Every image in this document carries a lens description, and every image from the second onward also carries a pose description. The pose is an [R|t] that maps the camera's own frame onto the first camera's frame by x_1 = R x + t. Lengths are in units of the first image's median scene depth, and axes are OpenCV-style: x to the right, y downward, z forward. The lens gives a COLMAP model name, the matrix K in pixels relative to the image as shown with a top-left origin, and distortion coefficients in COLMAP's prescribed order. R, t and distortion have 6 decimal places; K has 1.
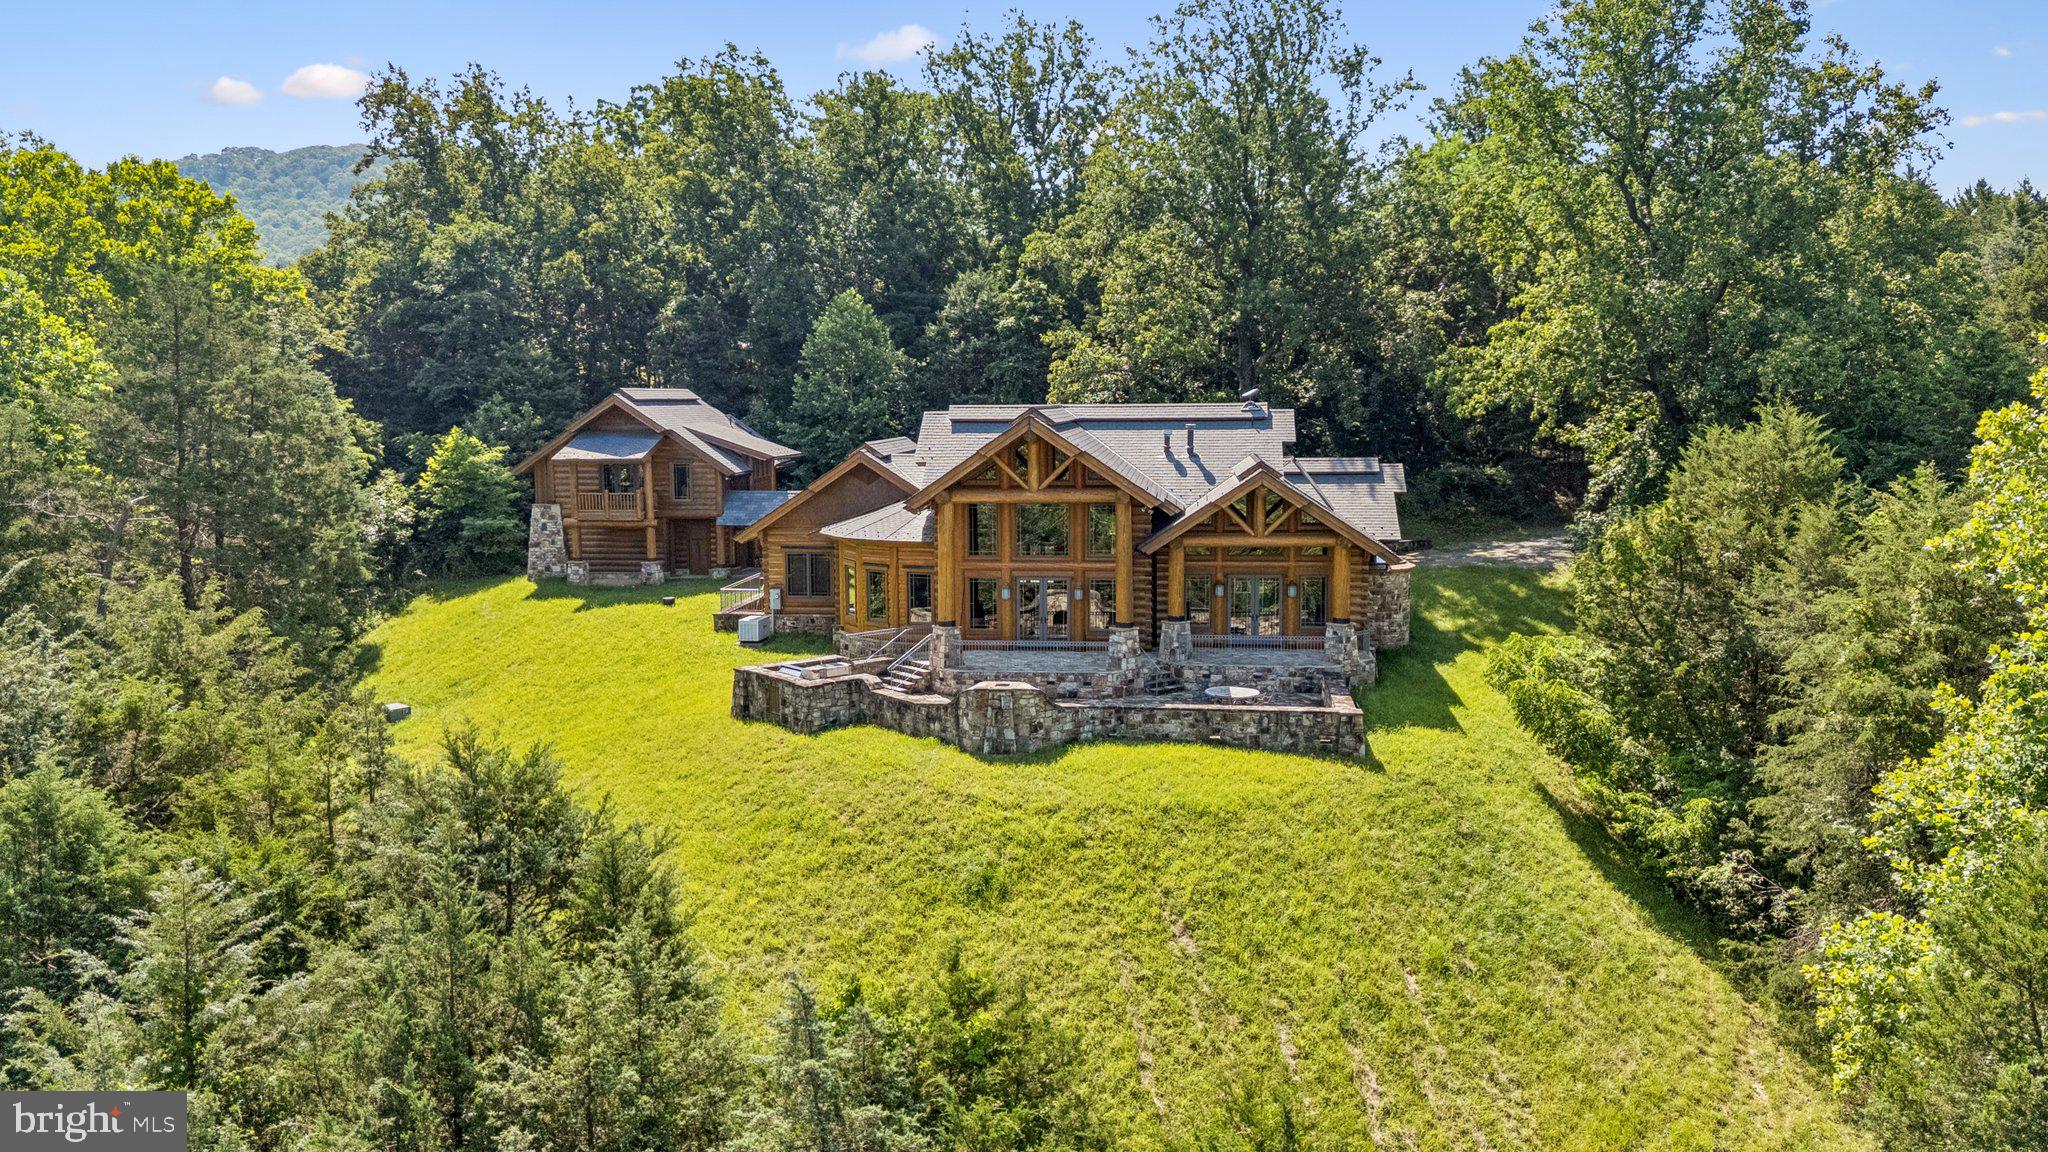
lens RADIAL K [[1555.0, 0, 1025.1], [0, 1555.0, 546.1], [0, 0, 1]] dist [0.068323, -0.080085]
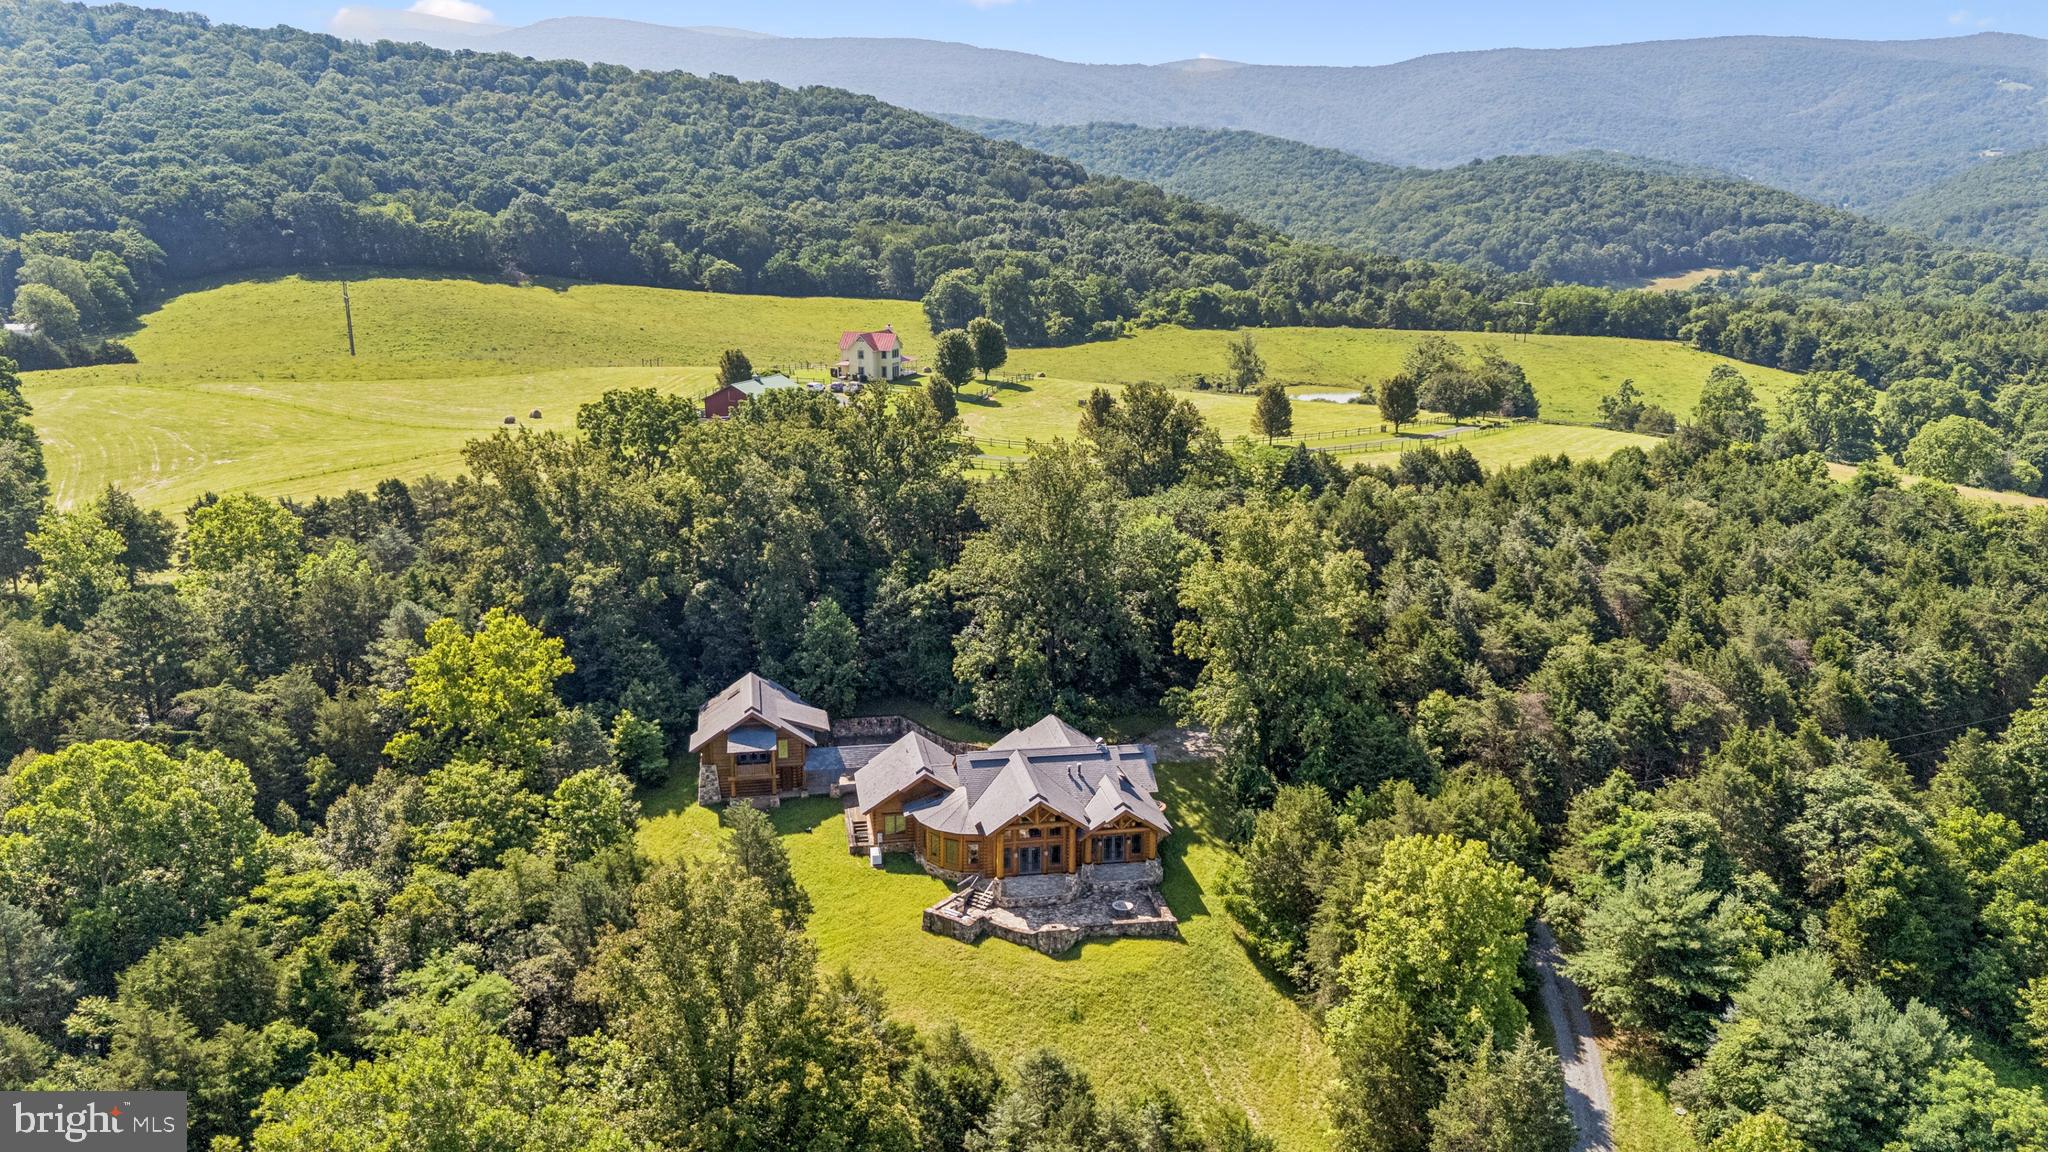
lens RADIAL K [[1511.5, 0, 1021.5], [0, 1511.5, 576.0], [0, 0, 1]] dist [0.069072, -0.069624]
pose [[0.959634, -0.054215, 0.275978, -0.562152], [0.012694, 0.988594, 0.150068, -0.670638], [-0.280966, -0.140507, 0.949376, -1.033800]]
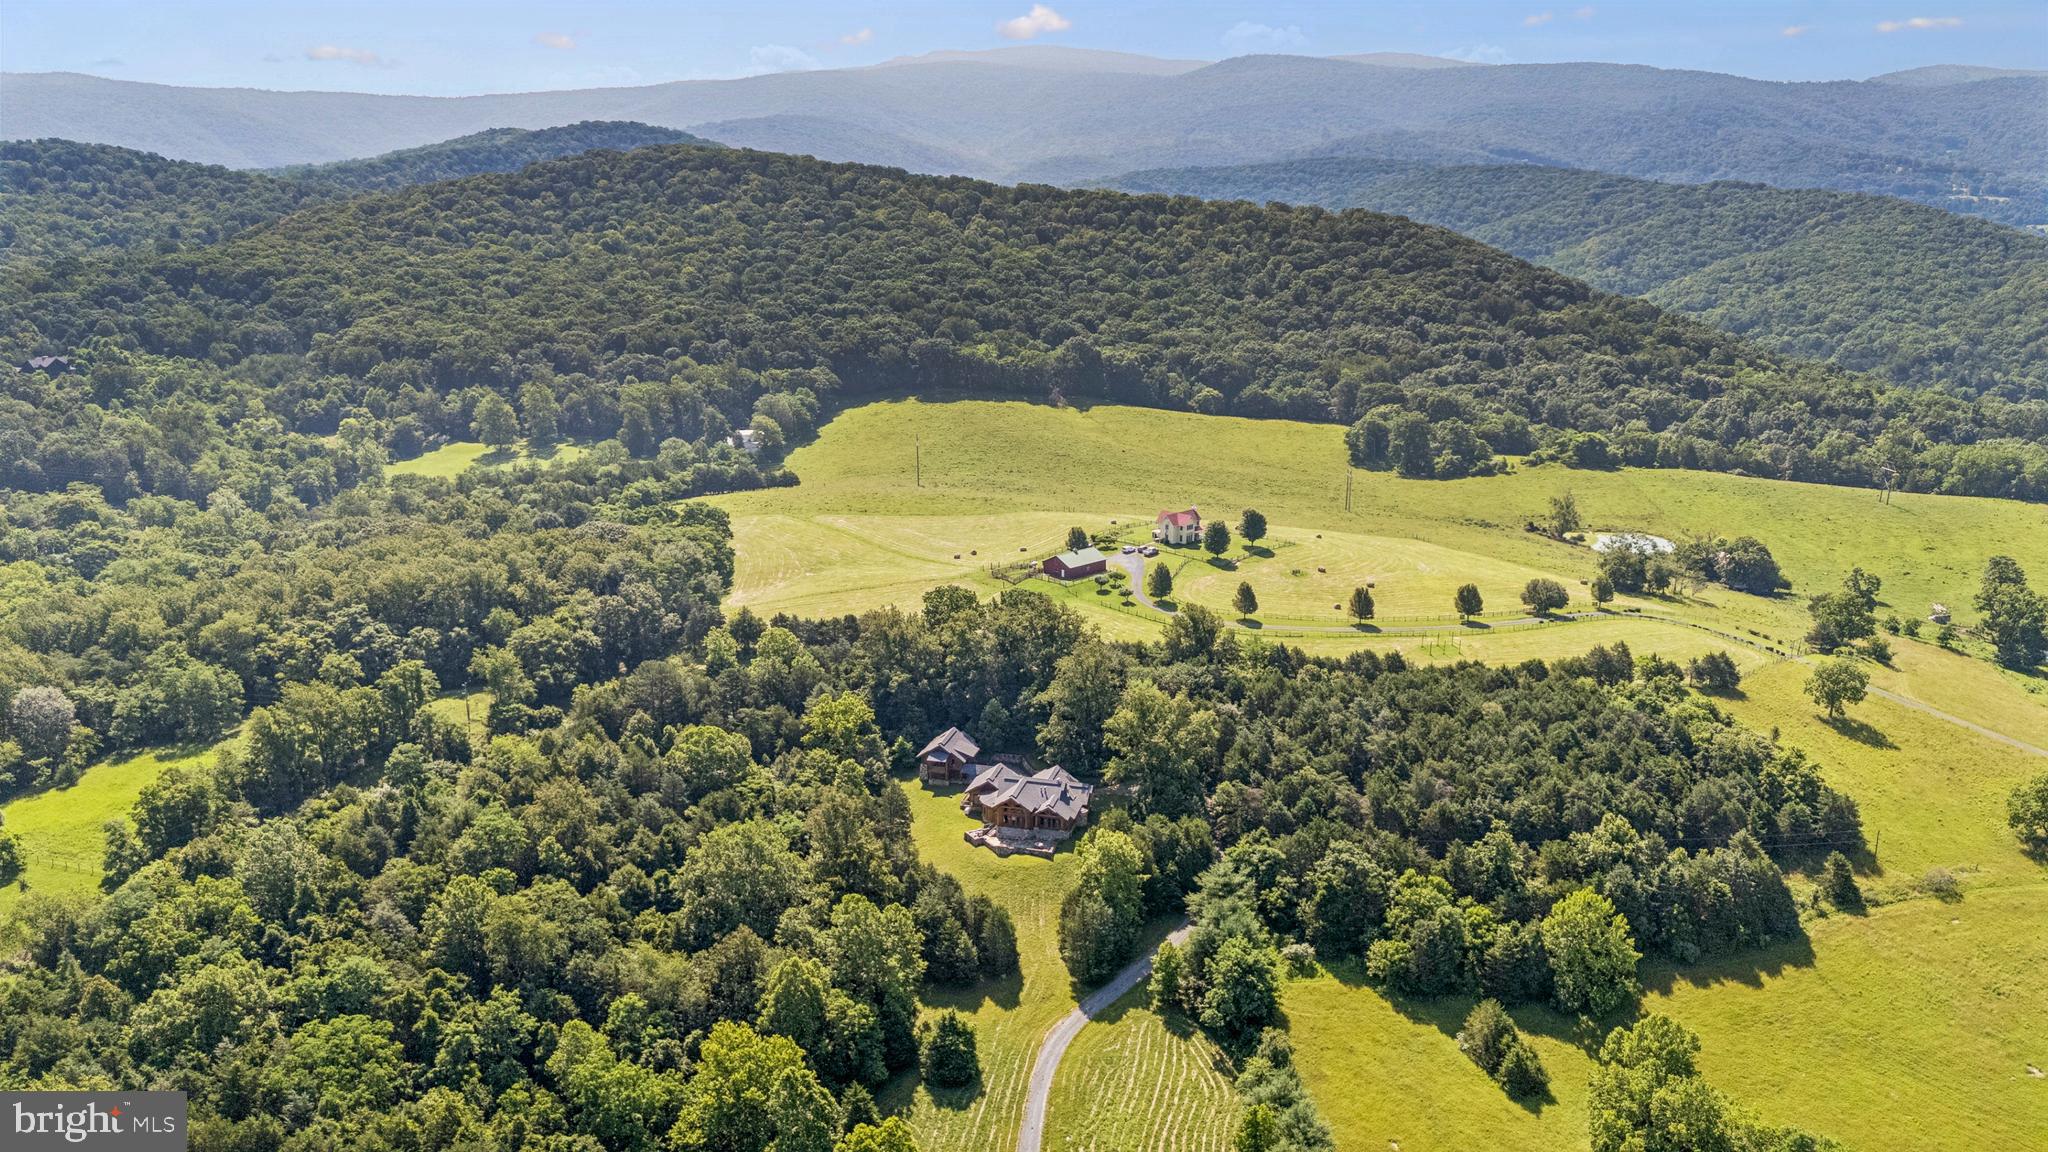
lens RADIAL K [[1511.5, 0, 1021.5], [0, 1511.5, 576.0], [0, 0, 1]] dist [0.069072, -0.069624]
pose [[0.989854, 0.050089, -0.132966, 0.684666], [-0.029908, 0.988287, 0.149645, -1.591152], [0.138904, -0.144150, 0.979758, -4.109158]]
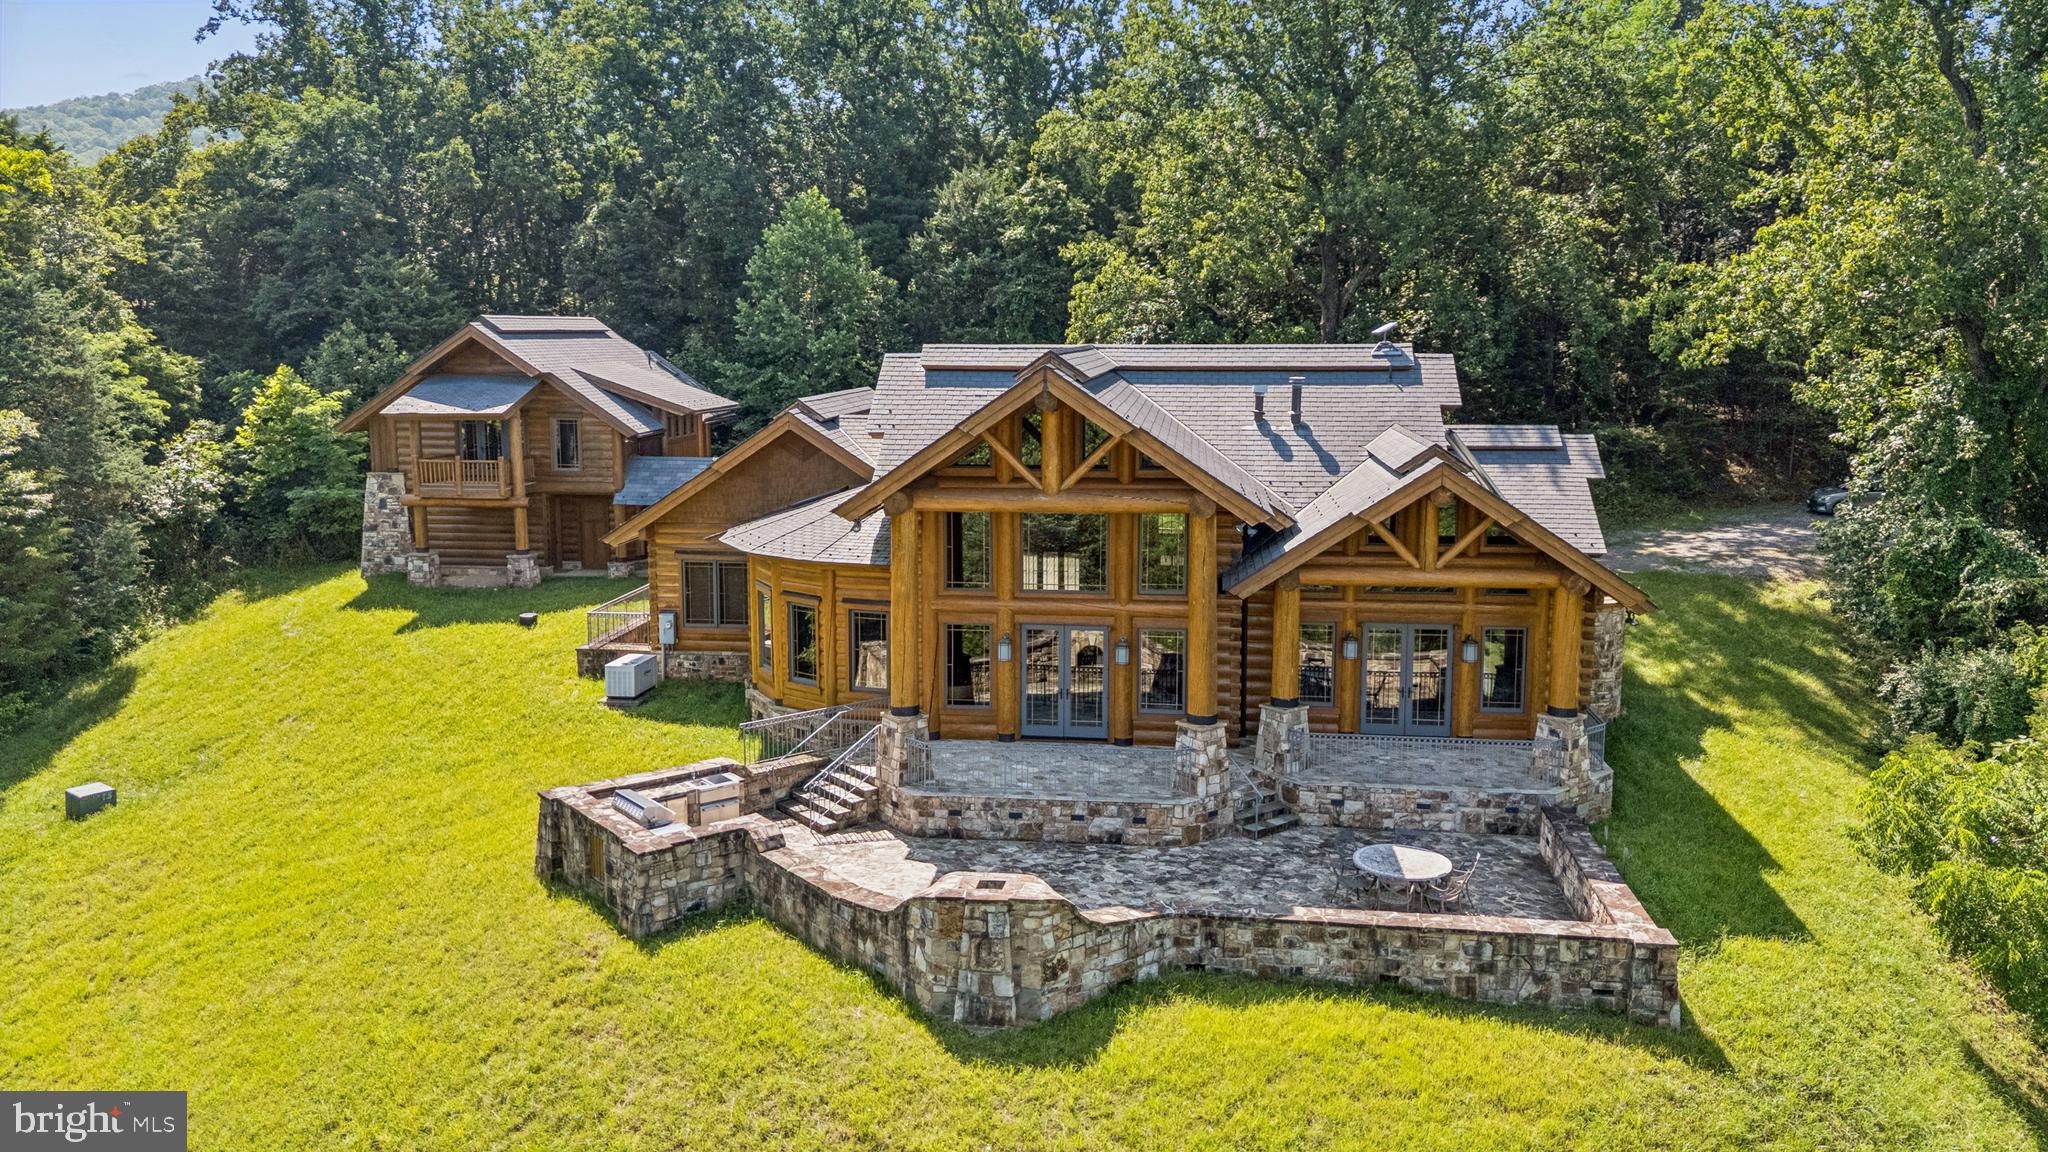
lens RADIAL K [[1526.2, 0, 1027.9], [0, 1526.2, 538.3], [0, 0, 1]] dist [0.043739, -0.039707]
pose [[0.999954, 0.008404, -0.004672, -0.000528], [-0.008211, 0.999169, 0.039934, -0.035378], [0.005003, -0.039894, 0.999191, 0.360495]]
